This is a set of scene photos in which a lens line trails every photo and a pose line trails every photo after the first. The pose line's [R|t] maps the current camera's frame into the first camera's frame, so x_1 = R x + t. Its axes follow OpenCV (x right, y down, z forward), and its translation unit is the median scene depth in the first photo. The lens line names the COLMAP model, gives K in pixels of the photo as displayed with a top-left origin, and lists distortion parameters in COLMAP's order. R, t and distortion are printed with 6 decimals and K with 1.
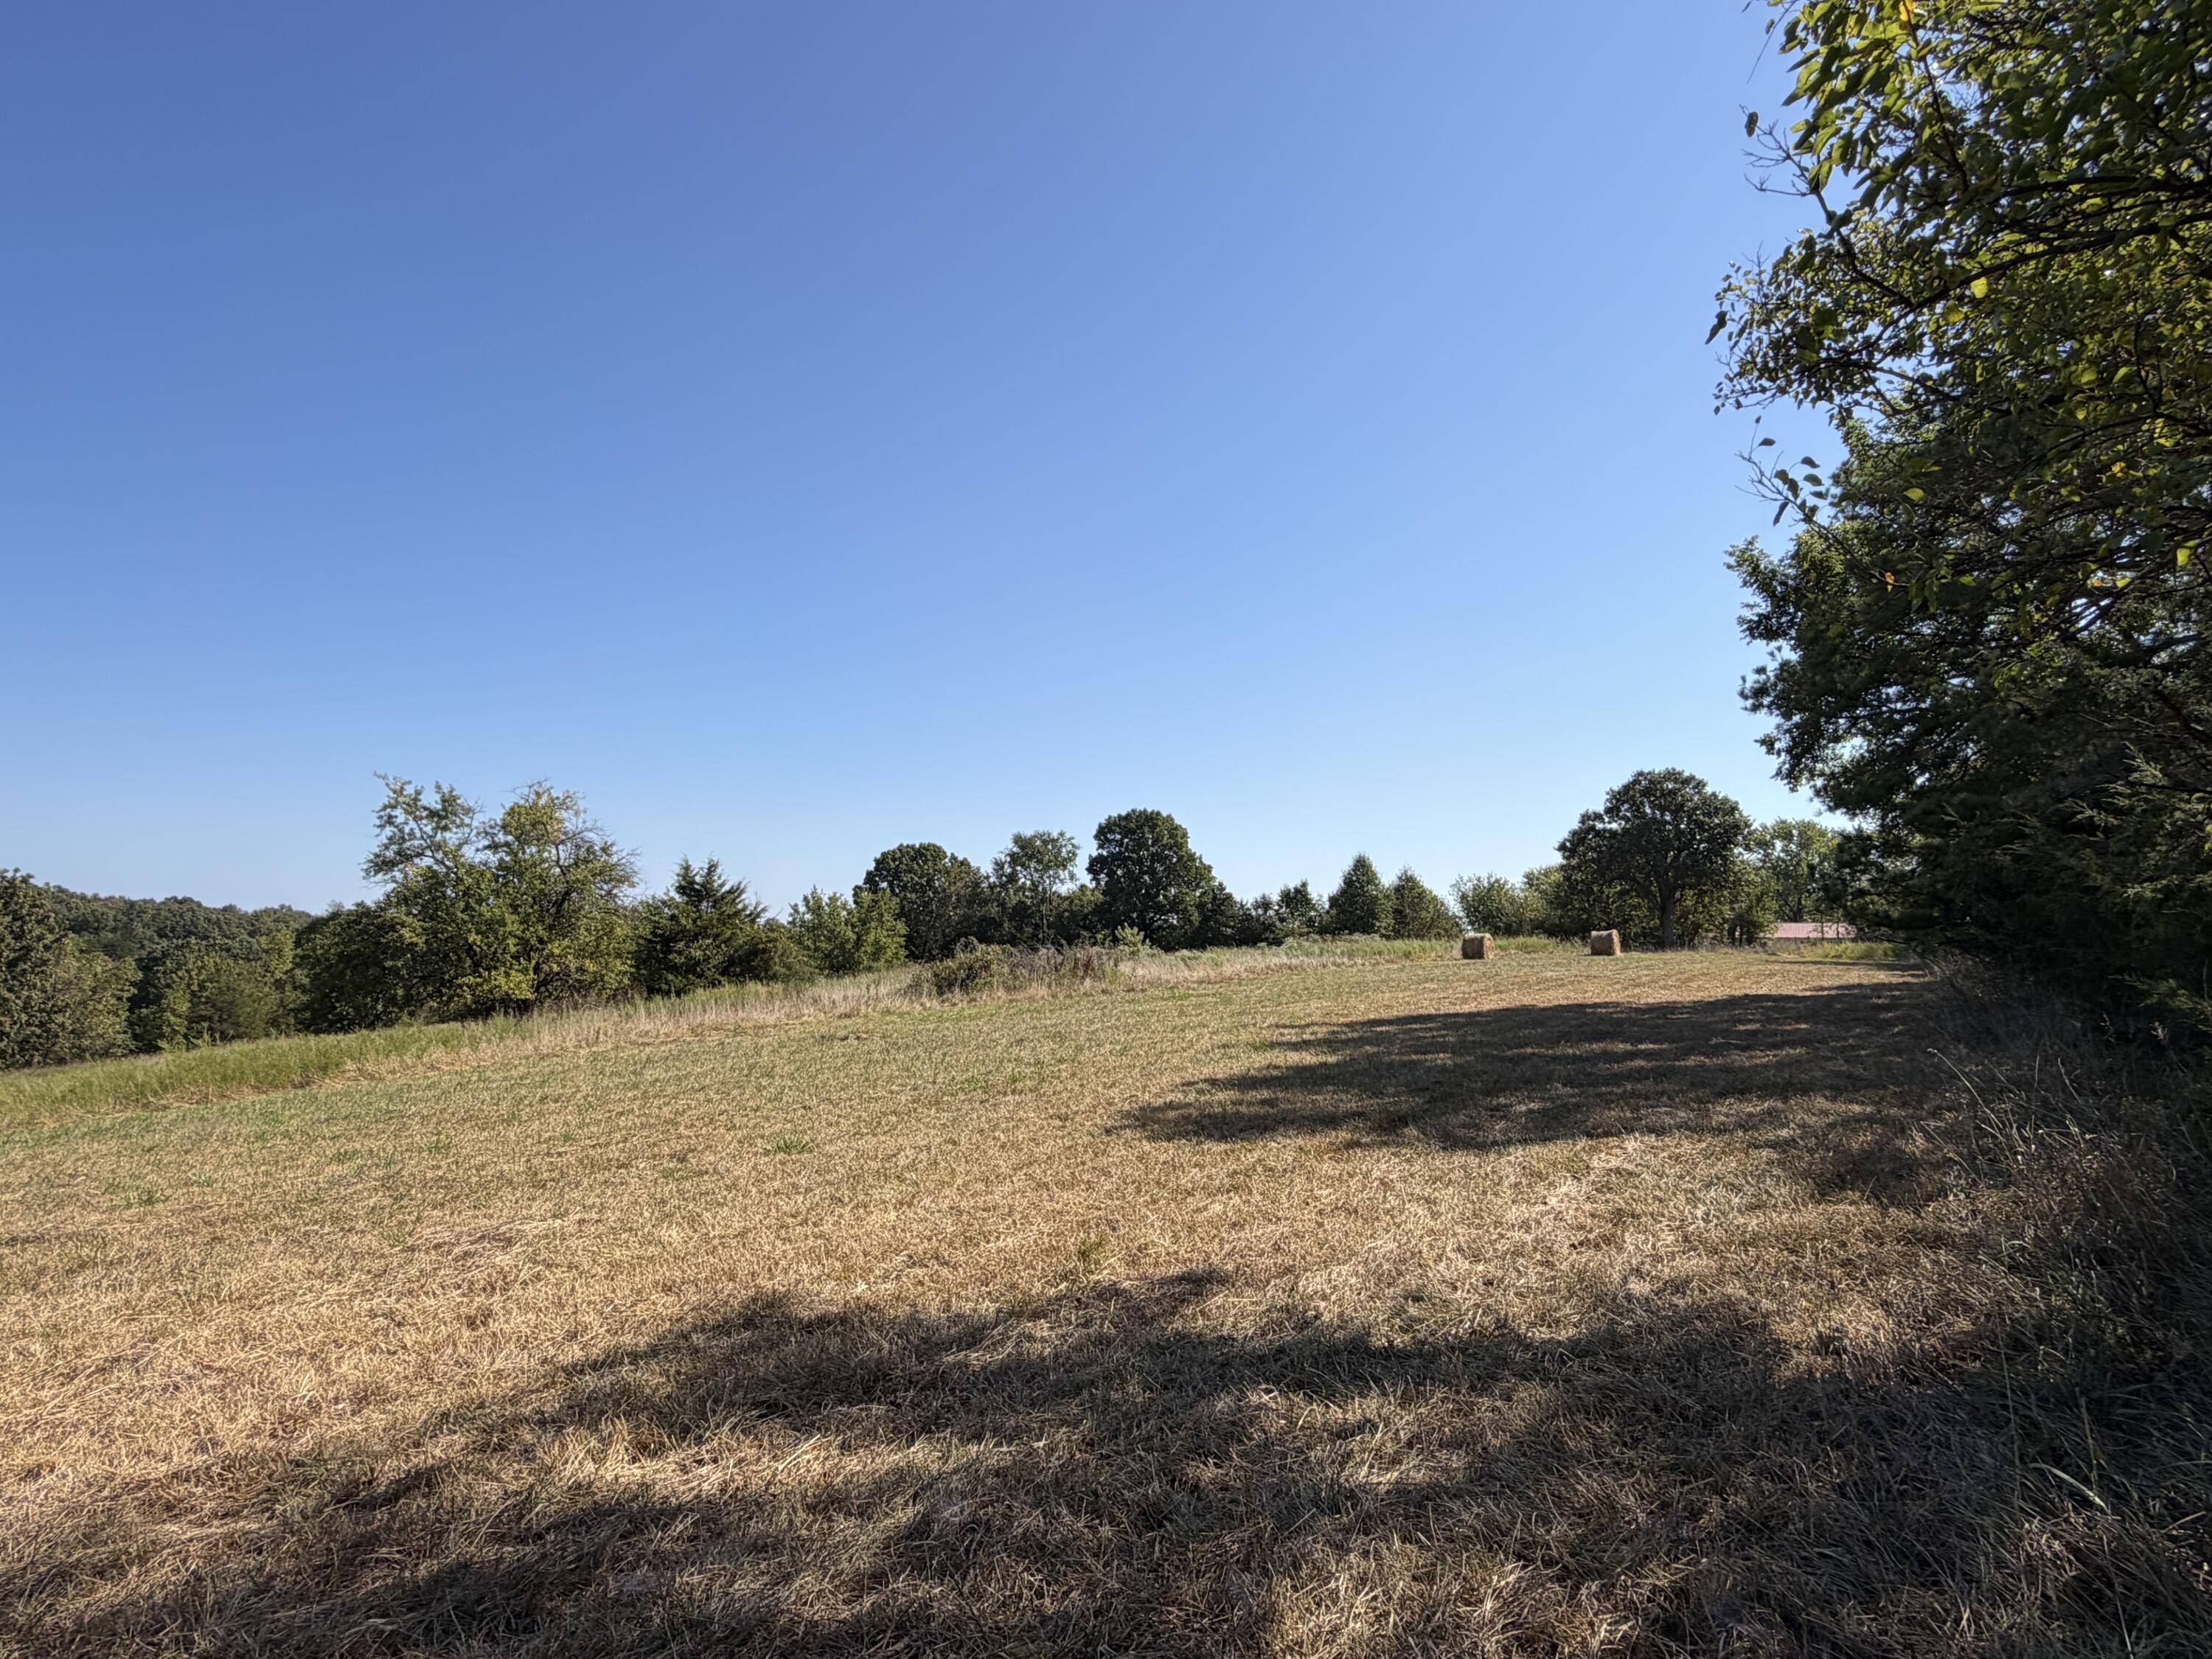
lens RADIAL K [[1298.3, 0, 1116.1], [0, 1298.3, 835.0], [0, 0, 1]] dist [-0.000433, 0.000073]
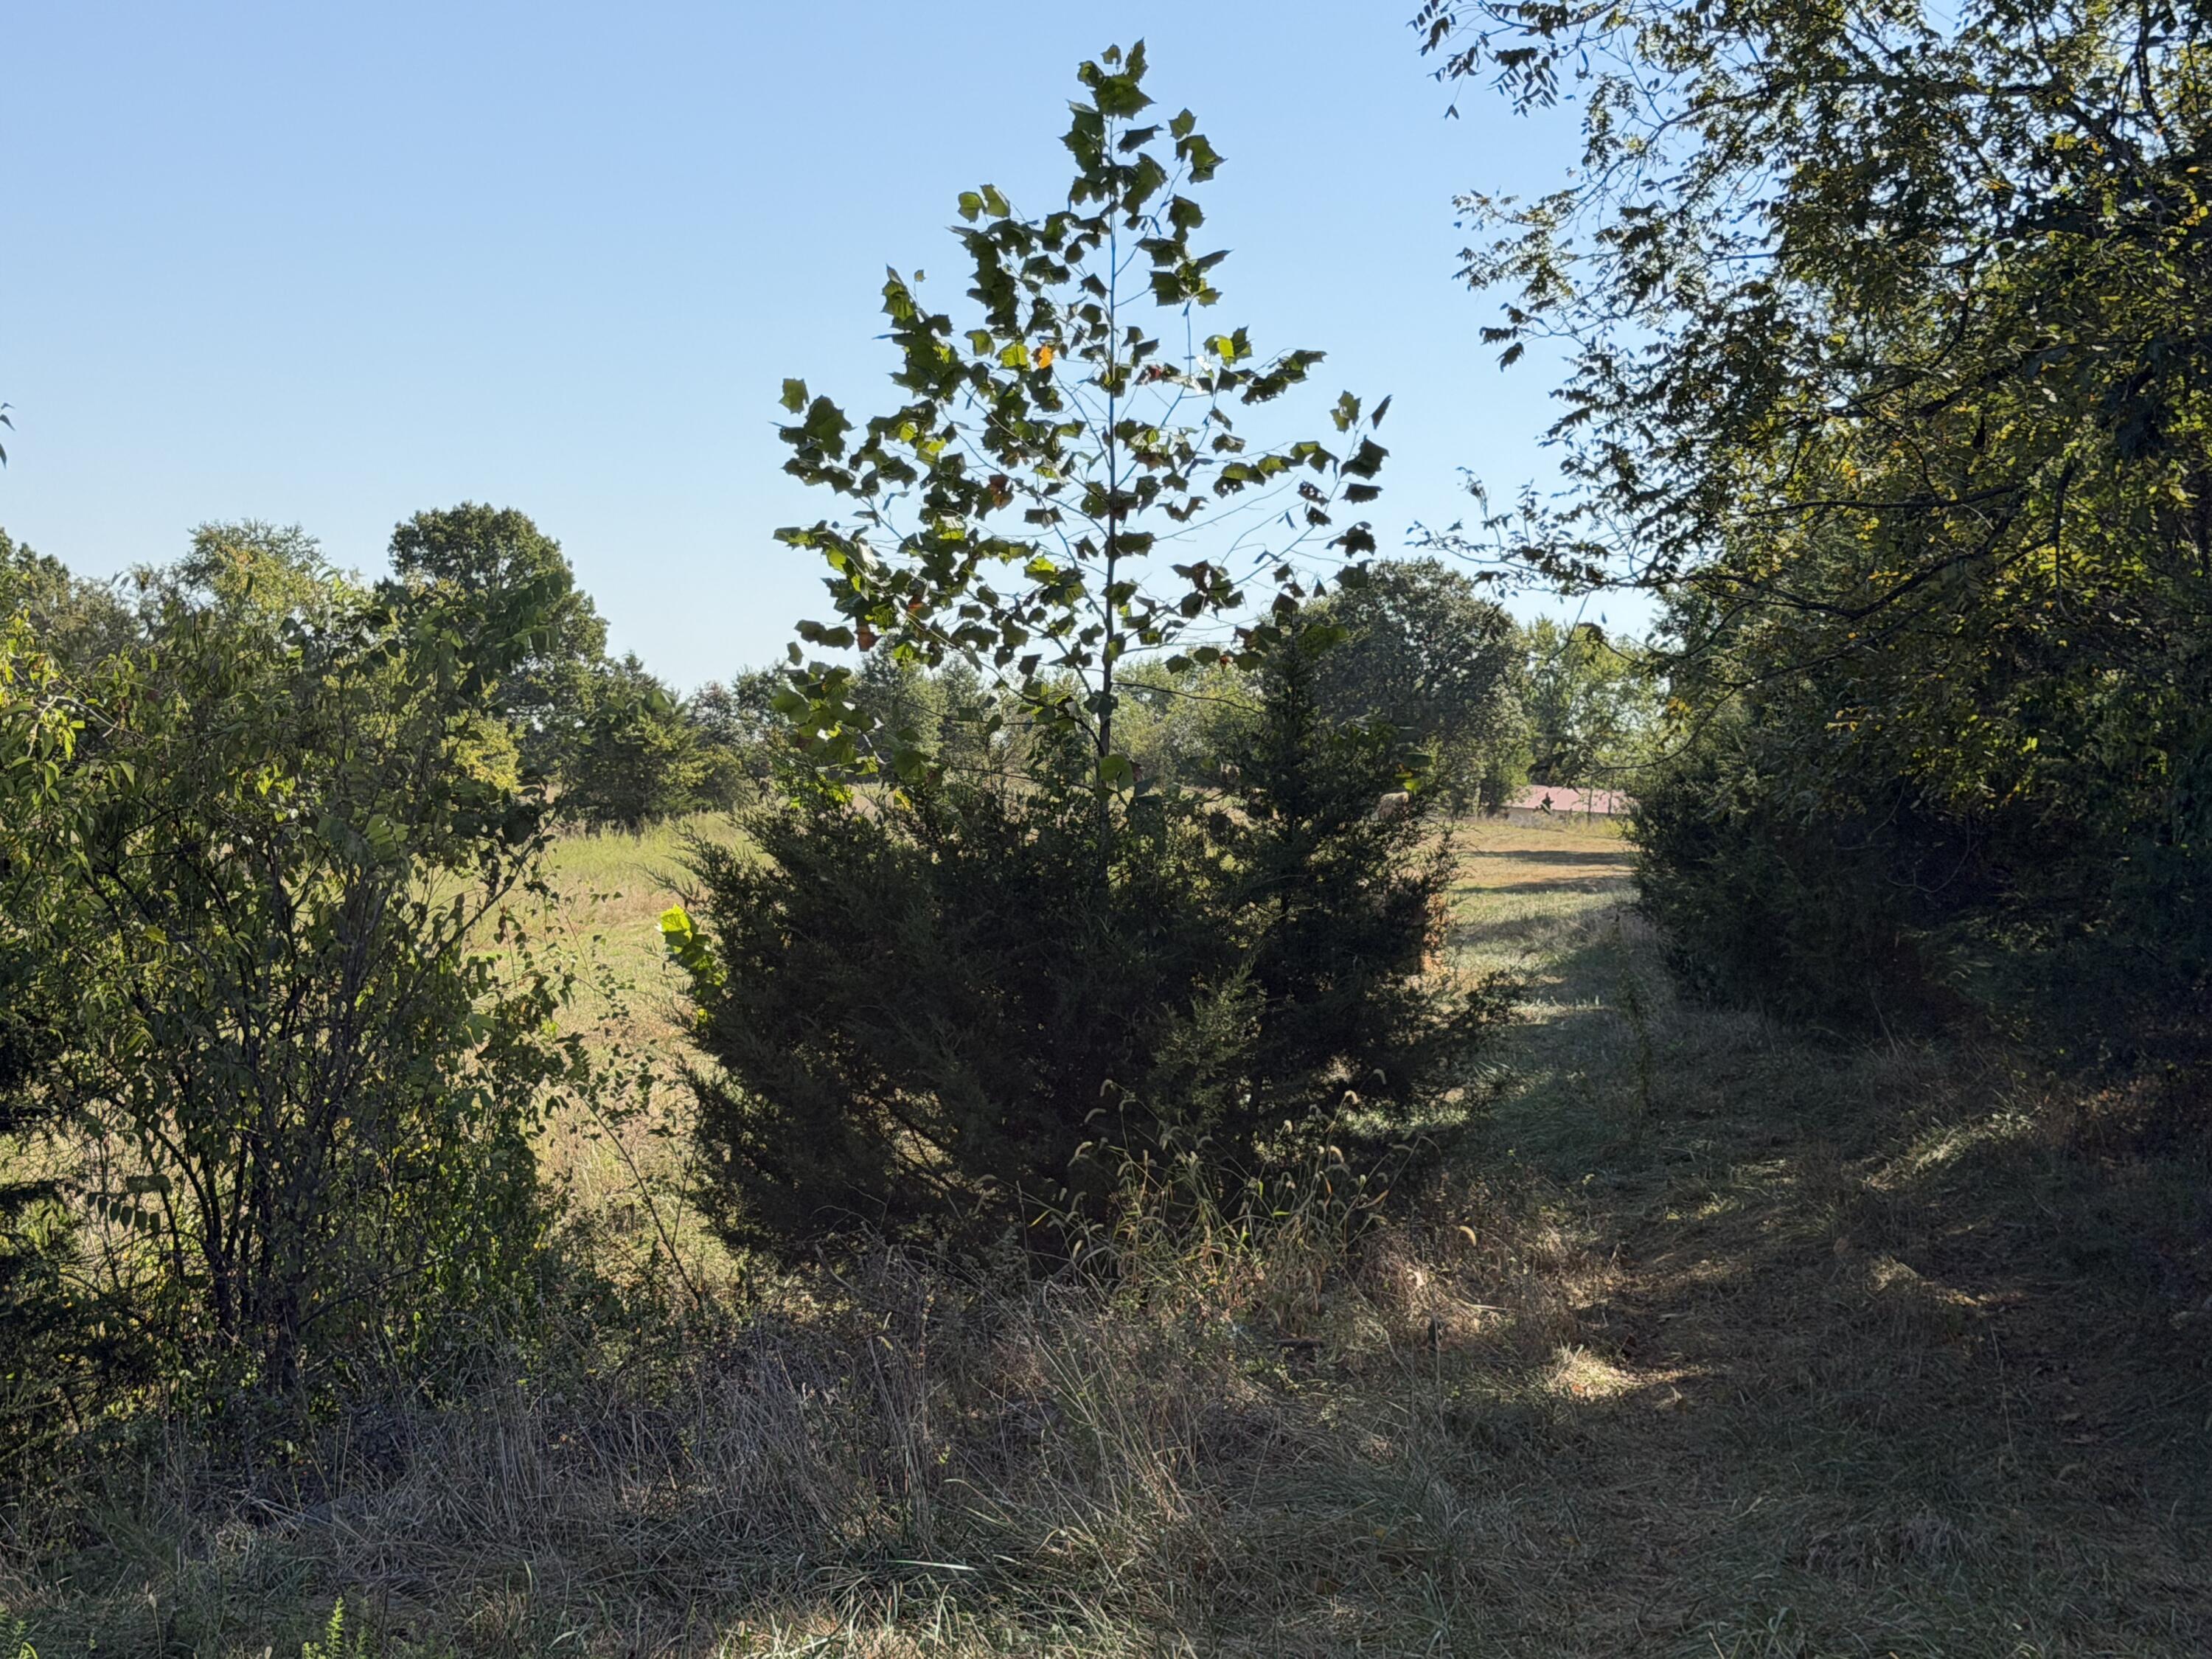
lens RADIAL K [[3858.3, 0, 1100.8], [0, 3858.3, 831.3], [0, 0, 1]] dist [0.166812, 0.000000]
pose [[0.918680, 0.048118, 0.392062, -0.381295], [-0.089339, 0.992144, 0.087573, -0.051107], [-0.384768, -0.115478, 0.915761, -0.597602]]
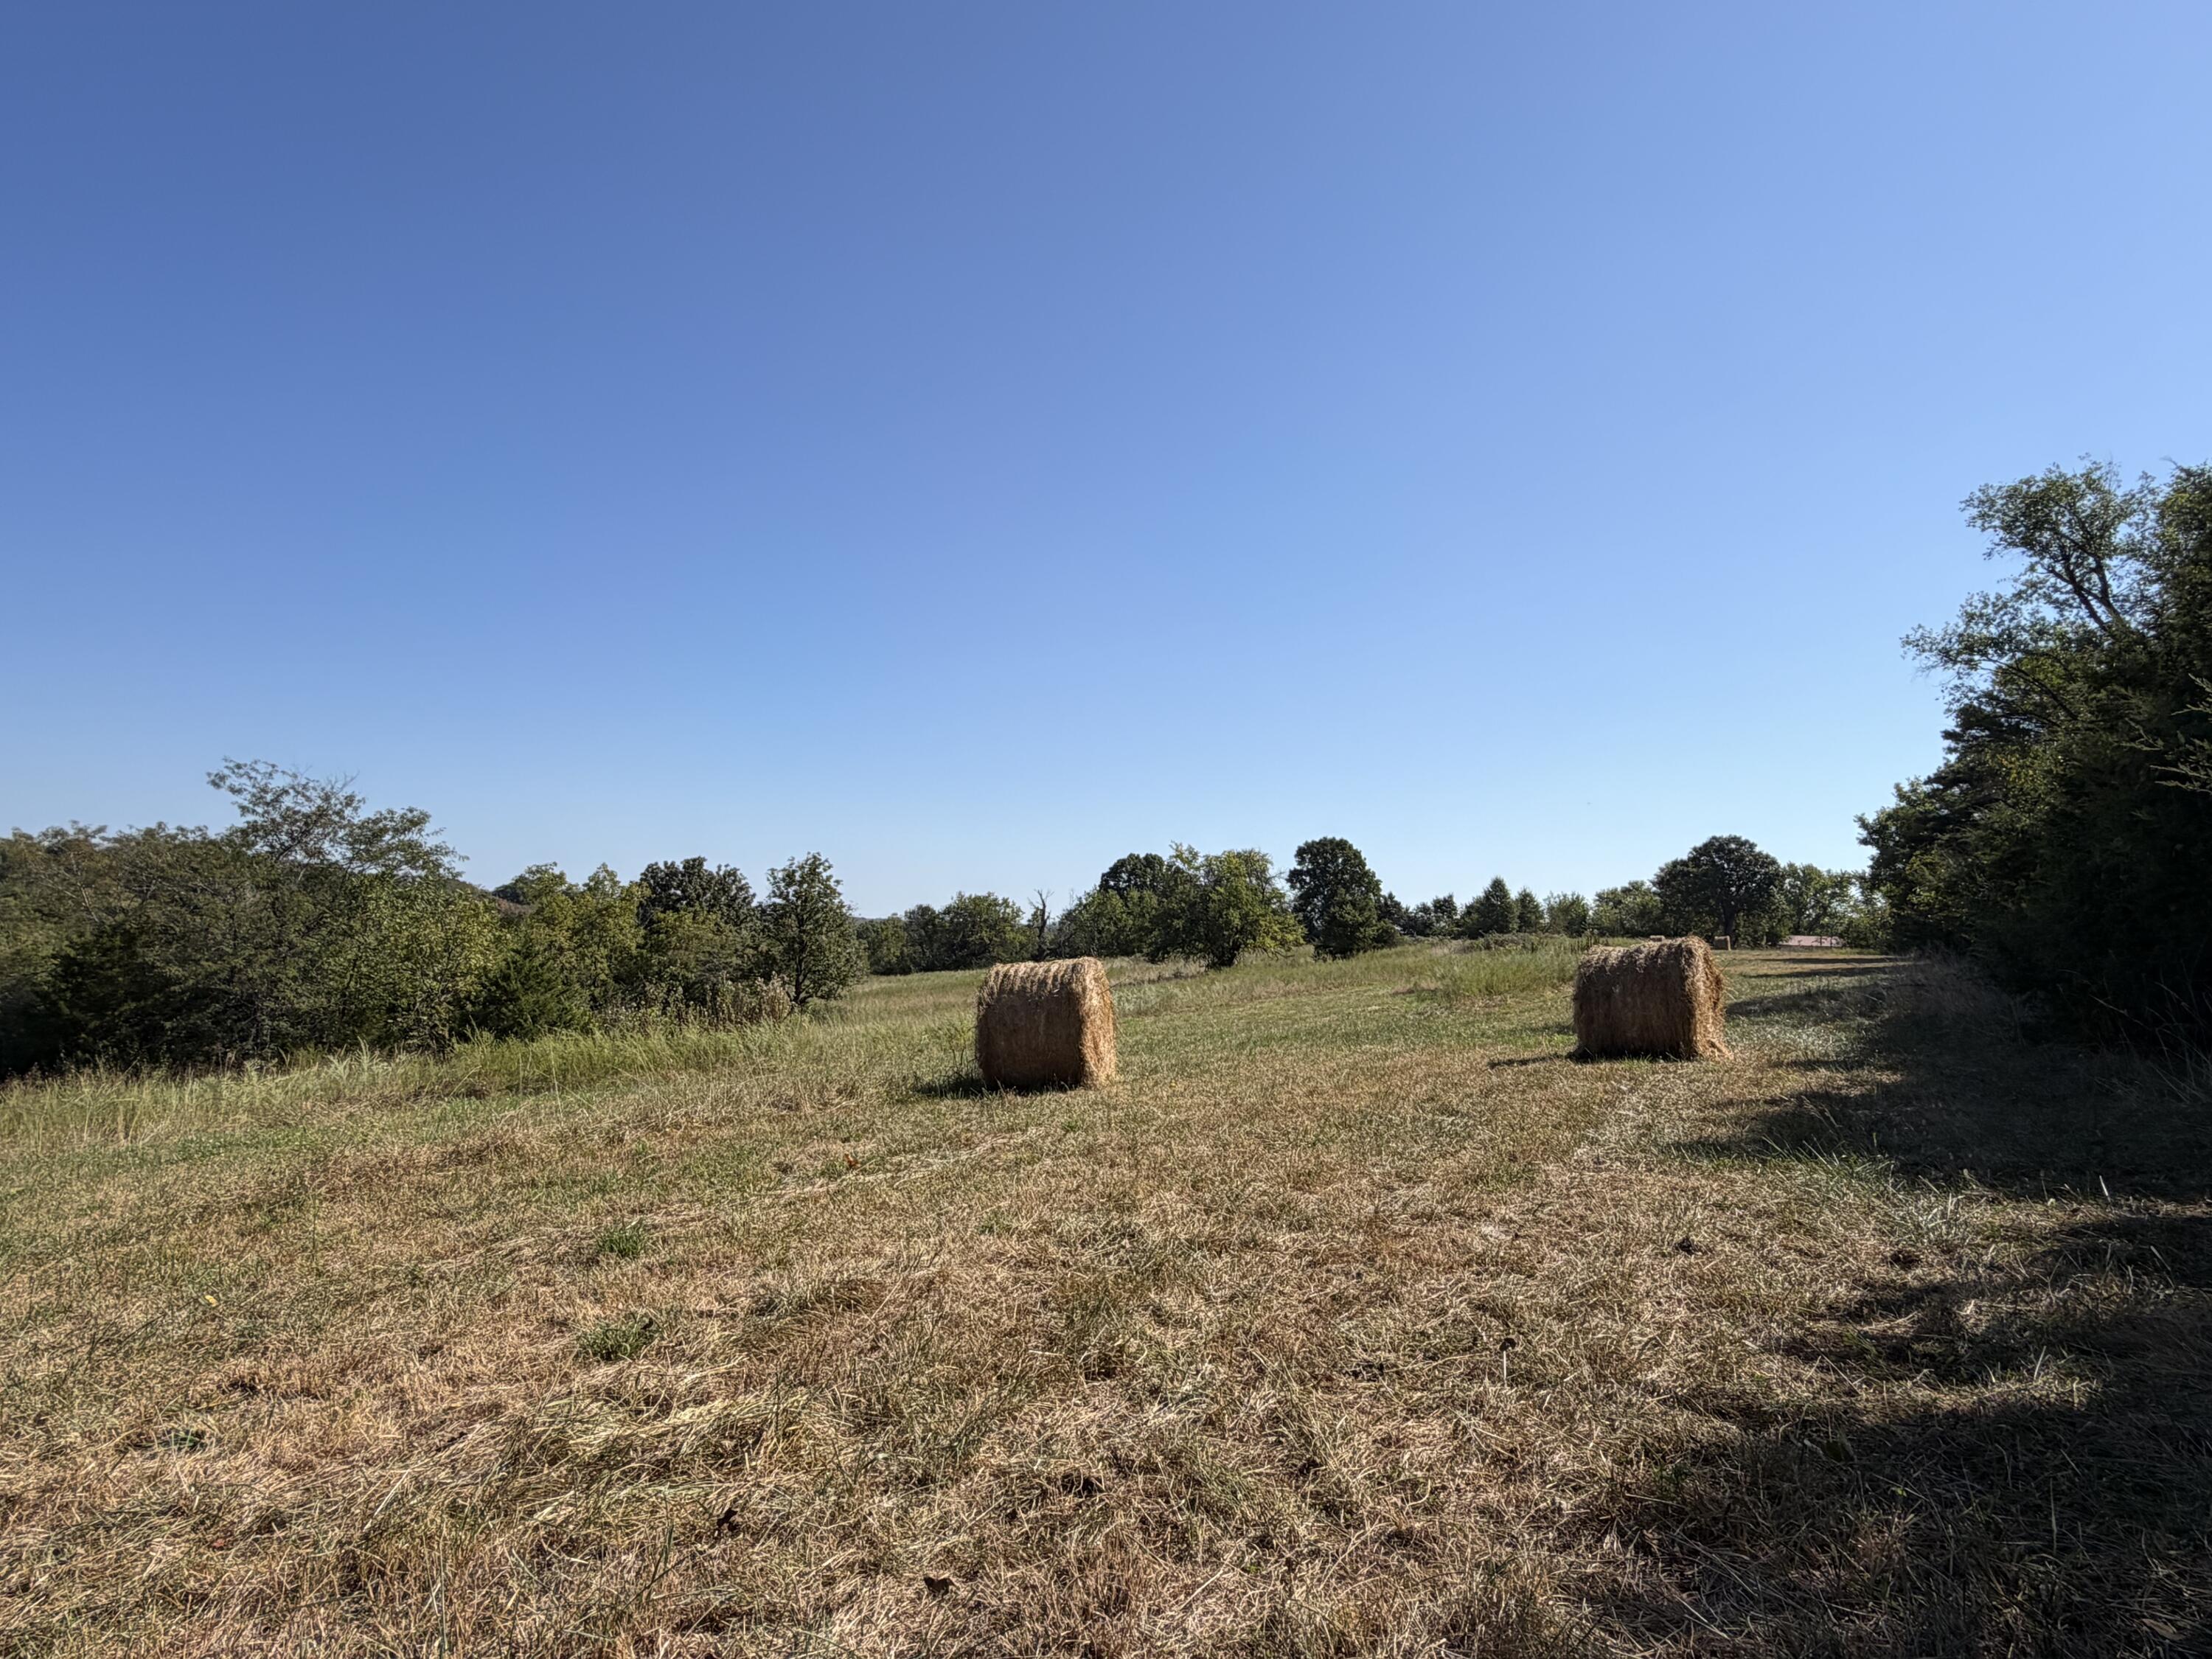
lens RADIAL K [[1298.3, 0, 1119.3], [0, 1298.3, 830.5], [0, 0, 1]] dist [-0.000433, 0.000073]
pose [[0.998704, 0.035594, 0.036371, -0.266284], [-0.035787, 0.999349, 0.004675, -0.026596], [-0.036181, -0.005971, 0.999327, -0.388176]]
